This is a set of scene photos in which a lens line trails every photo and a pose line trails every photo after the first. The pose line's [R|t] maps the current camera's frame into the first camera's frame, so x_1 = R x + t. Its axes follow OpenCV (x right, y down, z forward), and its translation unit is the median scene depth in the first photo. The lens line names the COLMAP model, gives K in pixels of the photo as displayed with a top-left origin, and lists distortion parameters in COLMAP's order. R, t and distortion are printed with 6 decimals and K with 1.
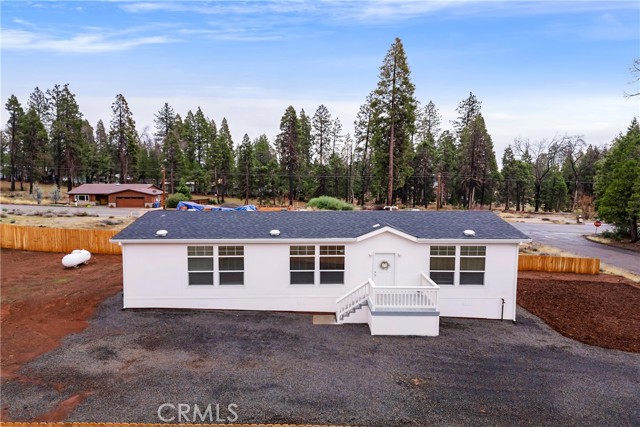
lens RADIAL K [[444.5, 0, 320.0], [0, 444.5, 213.5], [0, 0, 1]] dist [0.077842, -0.083009]
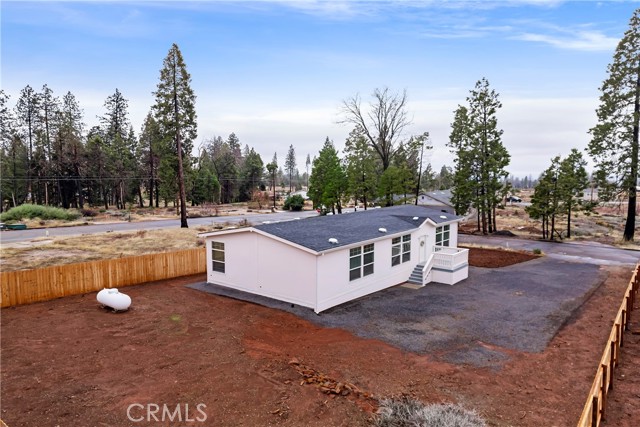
lens RADIAL K [[444.5, 0, 320.0], [0, 444.5, 213.5], [0, 0, 1]] dist [0.077842, -0.083009]
pose [[0.630548, -0.079486, 0.772069, -1.310235], [0.071176, 0.996472, 0.044460, -0.084422], [-0.772880, 0.026919, 0.633981, 0.311661]]
